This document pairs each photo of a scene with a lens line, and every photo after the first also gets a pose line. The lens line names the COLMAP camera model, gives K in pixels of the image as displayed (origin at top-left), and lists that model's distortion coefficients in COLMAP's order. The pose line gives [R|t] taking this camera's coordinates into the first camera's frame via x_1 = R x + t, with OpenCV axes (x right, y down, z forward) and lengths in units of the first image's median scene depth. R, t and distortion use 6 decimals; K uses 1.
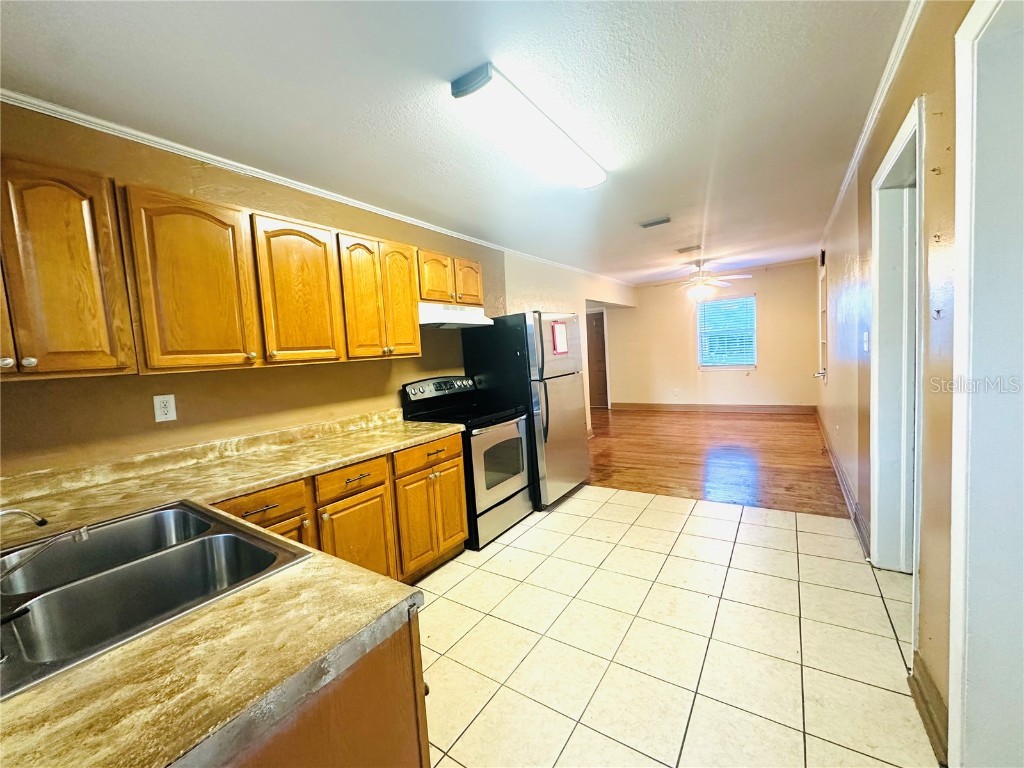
lens RADIAL K [[408.8, 0, 507.6], [0, 408.8, 382.0], [0, 0, 1]] dist [-0.001626, -0.000007]
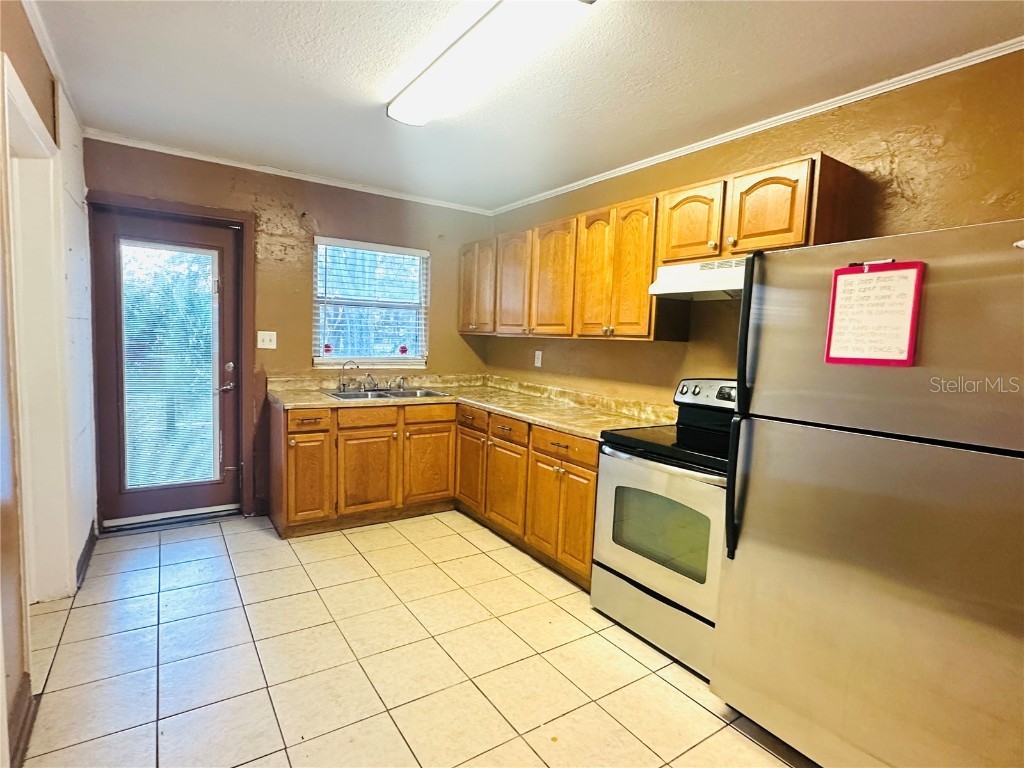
lens RADIAL K [[519.5, 0, 509.3], [0, 519.5, 385.3], [0, 0, 1]] dist [0.005738, 0.000230]
pose [[-0.376107, 0.129763, -0.917445, 0.873226], [-0.084949, 0.981146, 0.173598, -0.141400], [0.922674, 0.143227, -0.357992, 1.261366]]
